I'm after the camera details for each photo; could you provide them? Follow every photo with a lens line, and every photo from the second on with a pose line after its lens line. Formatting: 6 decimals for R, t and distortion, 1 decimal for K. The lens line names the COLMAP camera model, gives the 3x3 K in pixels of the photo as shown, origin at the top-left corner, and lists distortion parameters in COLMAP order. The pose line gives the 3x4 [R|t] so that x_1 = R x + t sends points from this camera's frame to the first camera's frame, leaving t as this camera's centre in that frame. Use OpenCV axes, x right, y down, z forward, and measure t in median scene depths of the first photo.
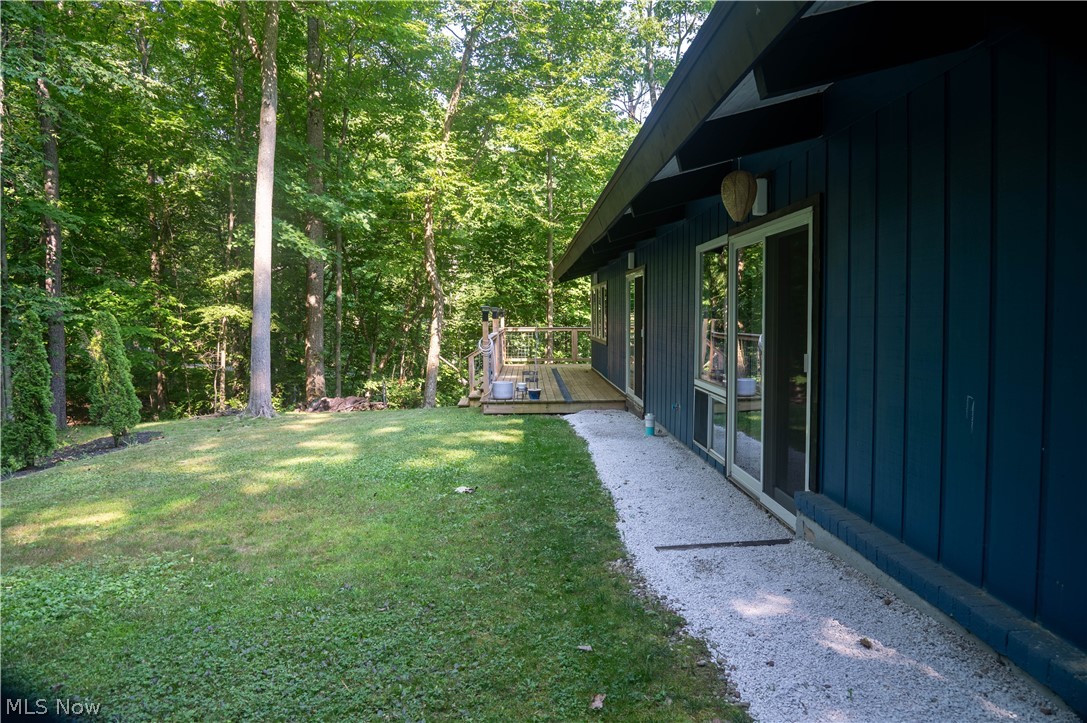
lens RADIAL K [[734.9, 0, 549.5], [0, 734.9, 365.4], [0, 0, 1]] dist [-0.036191, 0.002415]
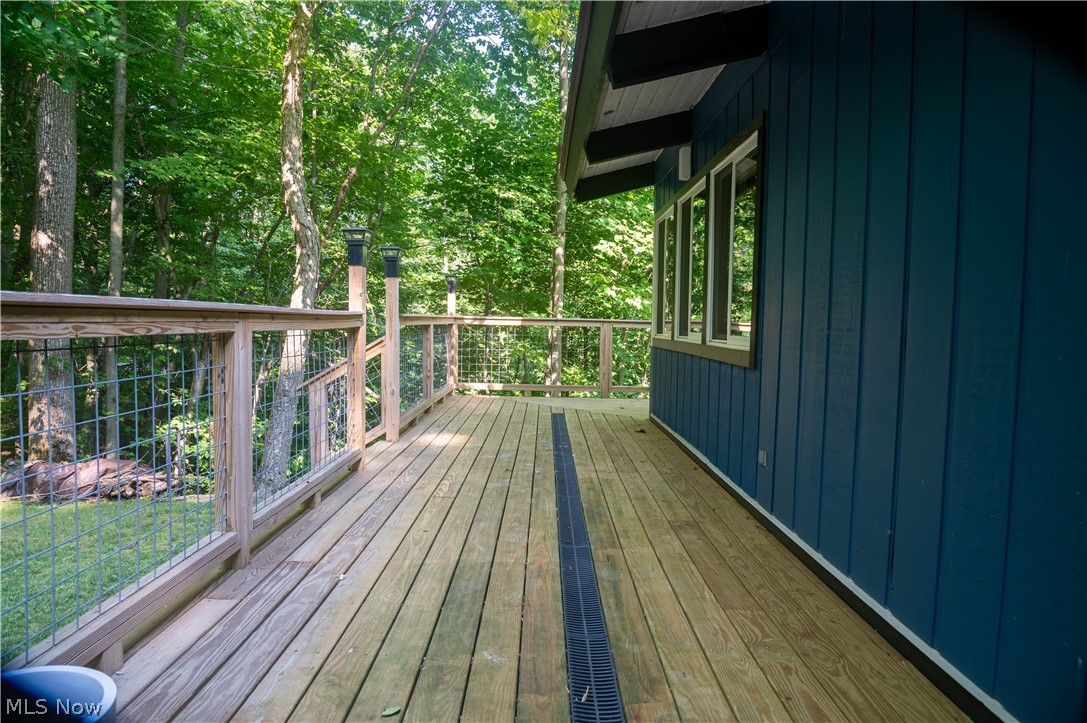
lens RADIAL K [[734.9, 0, 549.5], [0, 734.9, 365.4], [0, 0, 1]] dist [-0.036191, 0.002415]
pose [[0.999331, 0.029092, -0.022149, 0.009943], [-0.029498, 0.999399, -0.018206, -0.012858], [0.021606, 0.018847, 0.999589, 0.558882]]
